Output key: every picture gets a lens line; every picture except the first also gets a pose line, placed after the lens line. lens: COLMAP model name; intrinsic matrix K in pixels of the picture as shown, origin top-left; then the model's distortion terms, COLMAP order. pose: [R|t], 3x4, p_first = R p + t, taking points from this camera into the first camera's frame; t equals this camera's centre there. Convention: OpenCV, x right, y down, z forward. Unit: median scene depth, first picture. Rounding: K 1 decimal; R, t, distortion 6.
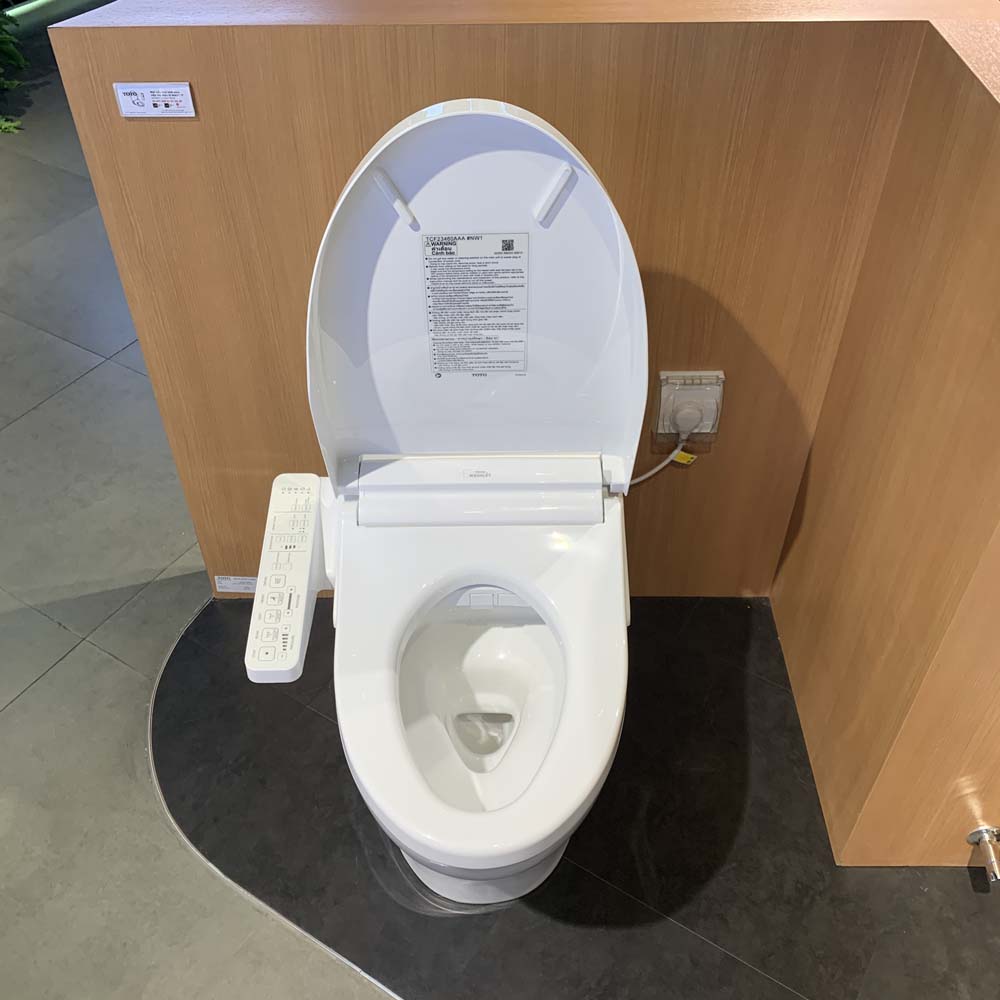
lens RADIAL K [[1034.1, 0, 495.1], [0, 1034.1, 492.0], [0, 0, 1]] dist [0.011076, 0.000000]
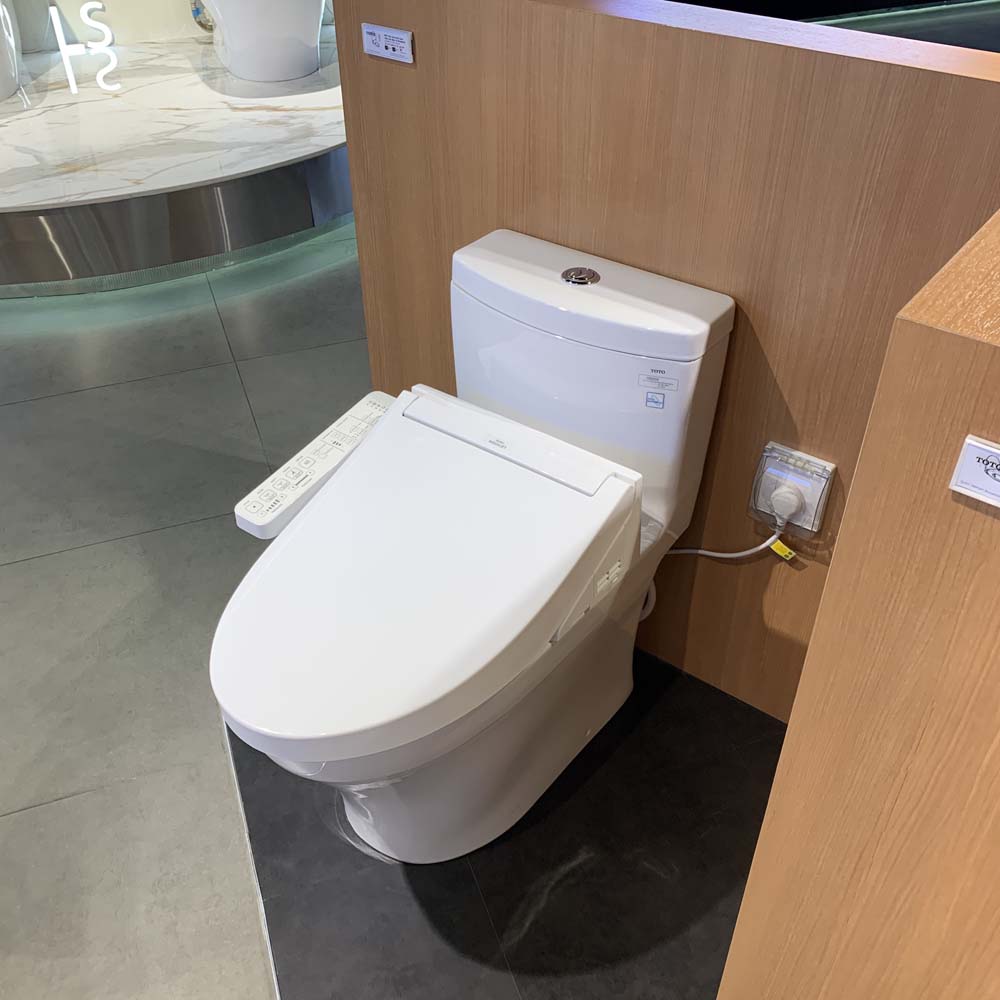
lens RADIAL K [[1034.1, 0, 496.8], [0, 1034.1, 505.0], [0, 0, 1]] dist [0.011076, 0.000000]
pose [[0.793124, 0.379159, -0.476647, 0.453395], [-0.412894, 0.910033, 0.036863, 0.001256], [0.447741, 0.167568, 0.878321, 0.101318]]
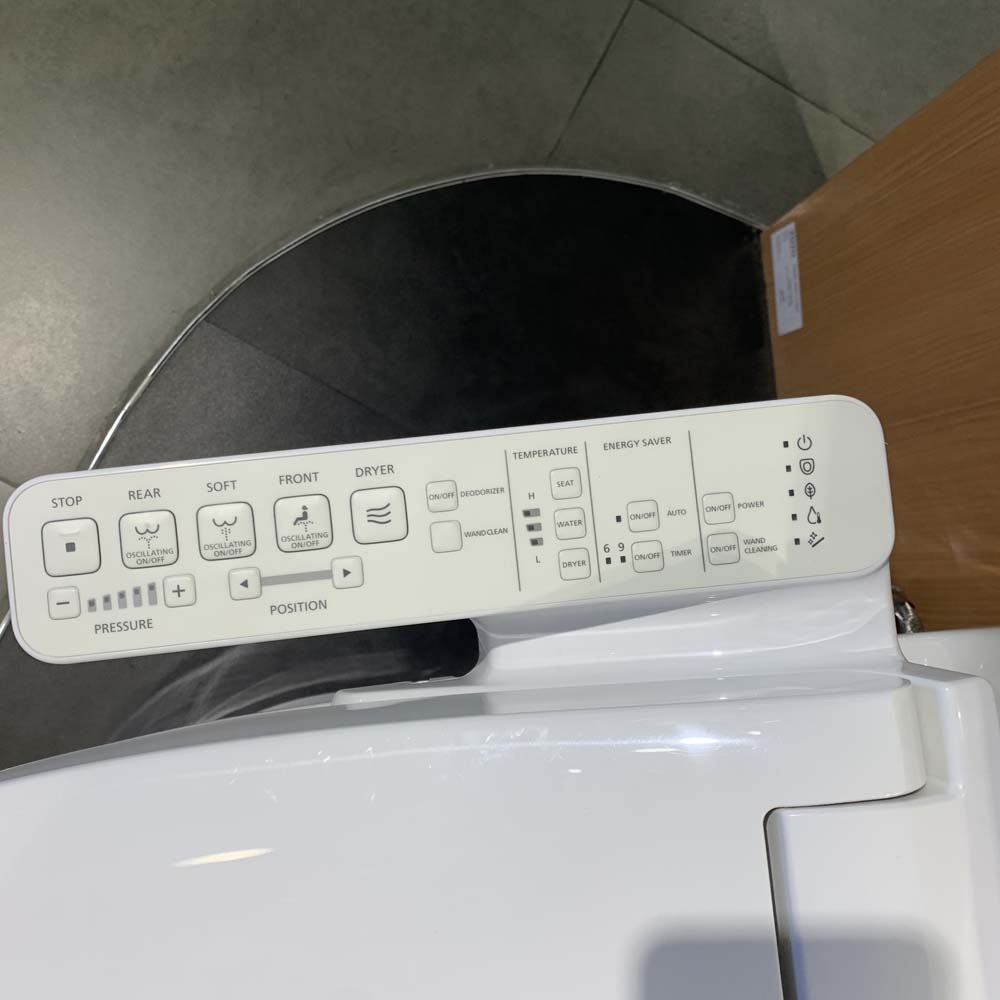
lens RADIAL K [[1034.1, 0, 495.2], [0, 1034.1, 504.7], [0, 0, 1]] dist [0.011076, 0.000000]
pose [[0.093319, 0.994108, -0.055136, -0.174679], [-0.797590, 0.107788, 0.593491, -0.087995], [0.595938, -0.011408, 0.802950, 0.717563]]
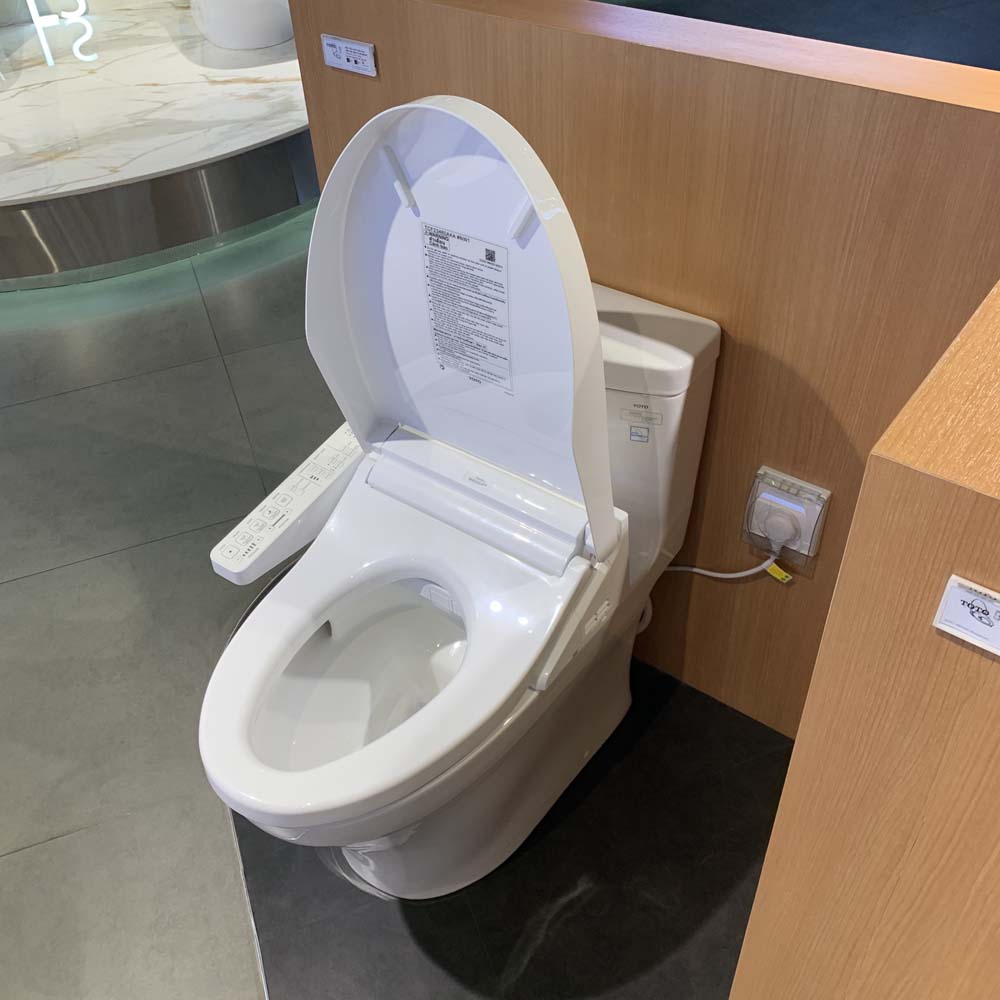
lens RADIAL K [[1034.1, 0, 494.0], [0, 1034.1, 493.6], [0, 0, 1]] dist [0.011076, 0.000000]
pose [[0.797837, 0.378129, -0.469547, 0.425398], [-0.381218, 0.919799, 0.092969, -0.094938], [0.467043, 0.104826, 0.877999, 0.130611]]
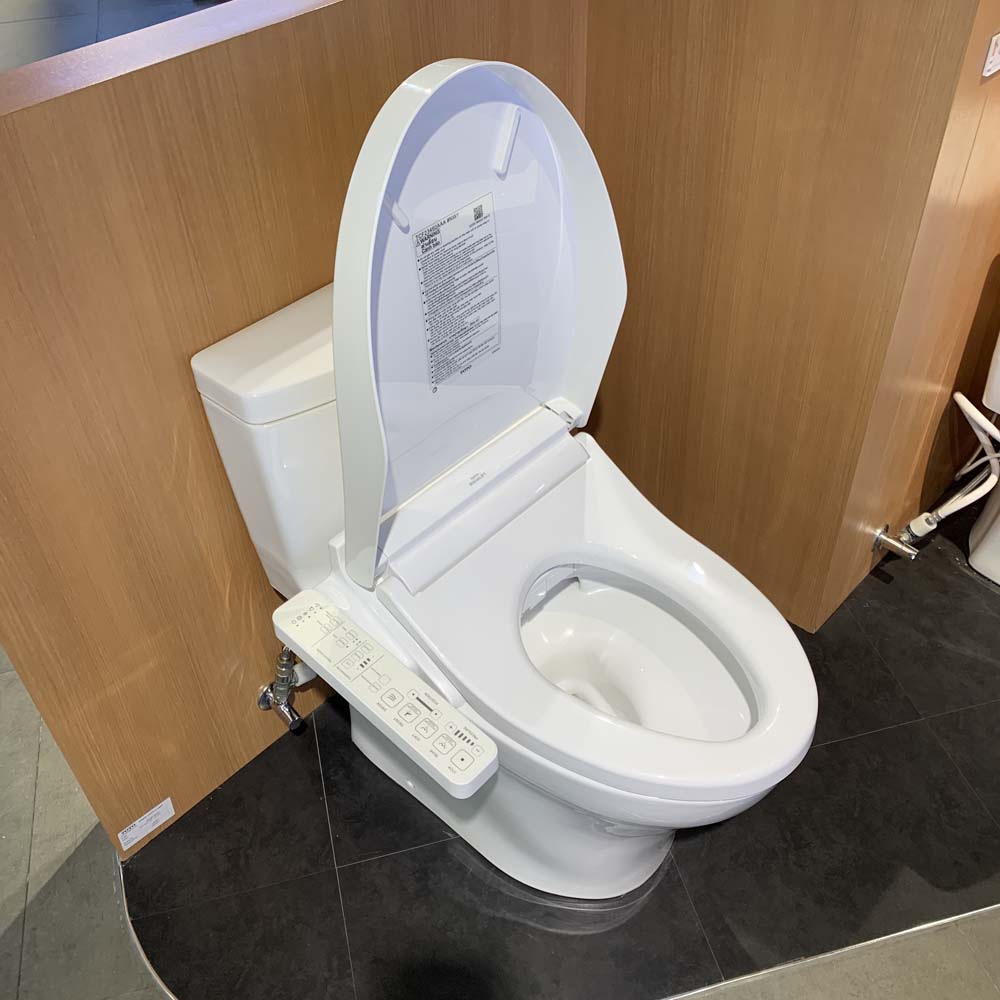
lens RADIAL K [[1034.1, 0, 498.8], [0, 1034.1, 503.8], [0, 0, 1]] dist [0.011076, 0.000000]
pose [[0.680494, -0.509739, 0.526397, -0.460703], [0.528545, 0.839017, 0.129195, -0.098314], [-0.507512, 0.190308, 0.840366, 0.193551]]
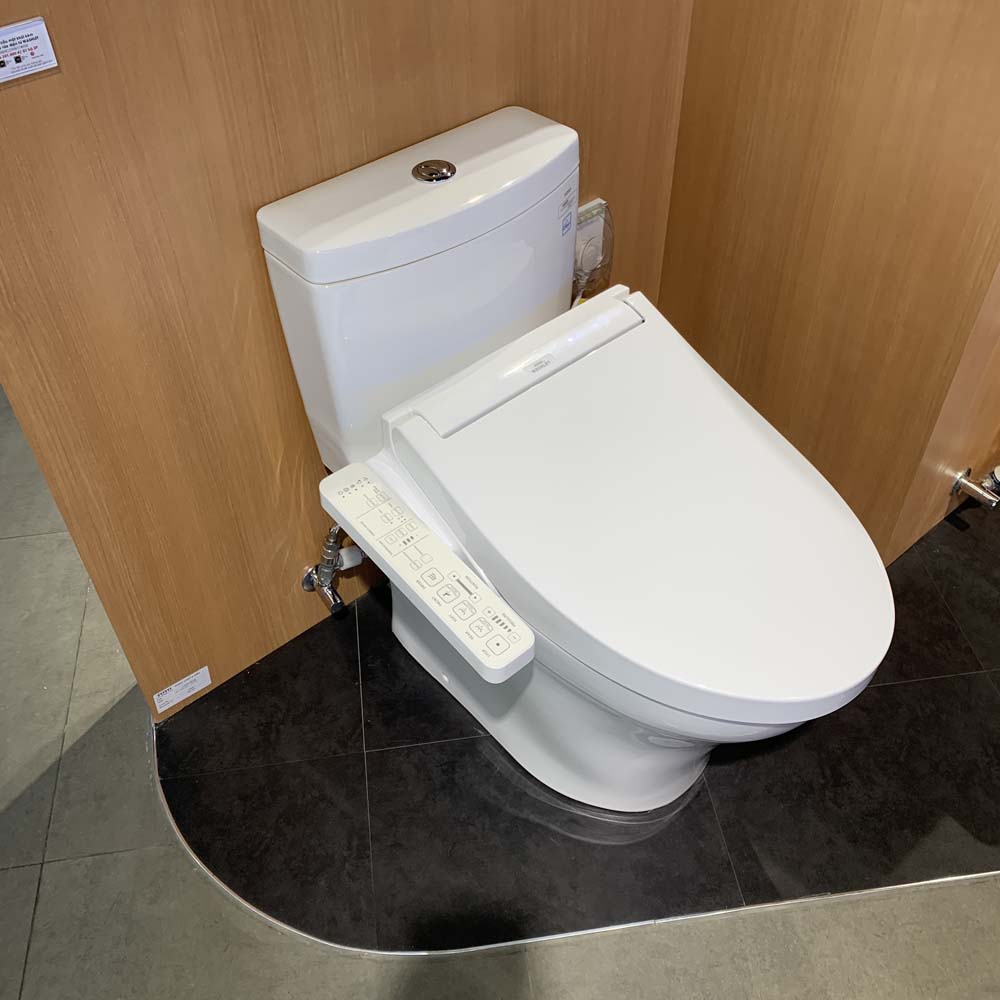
lens RADIAL K [[1034.1, 0, 496.7], [0, 1034.1, 505.6], [0, 0, 1]] dist [0.011076, 0.000000]
pose [[0.758174, -0.472406, 0.449449, -0.459469], [0.456800, 0.876680, 0.150884, -0.057202], [-0.465302, 0.090912, 0.880471, 0.222956]]
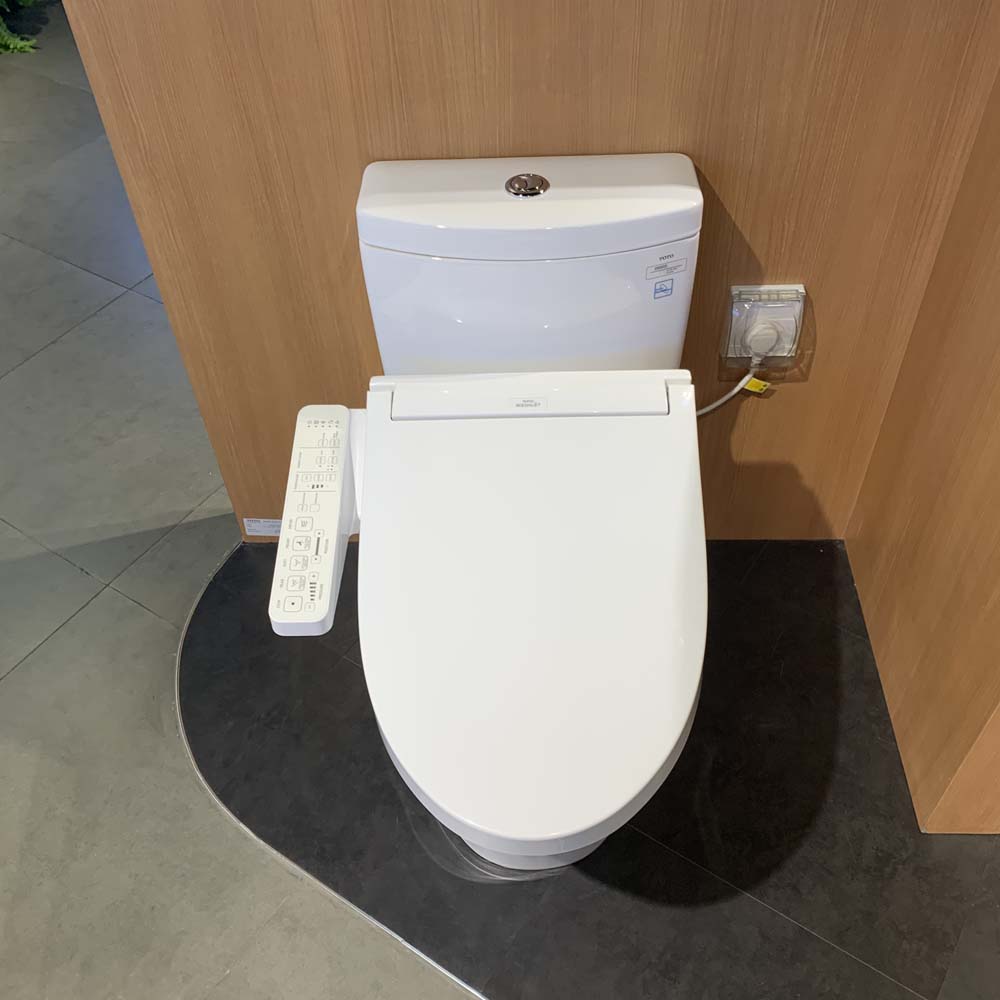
lens RADIAL K [[1034.1, 0, 492.4], [0, 1034.1, 509.5], [0, 0, 1]] dist [0.011076, 0.000000]
pose [[0.999063, -0.003854, -0.043103, -0.007186], [0.007013, 0.997280, 0.073378, 0.007941], [0.042703, -0.073611, 0.996372, 0.101148]]
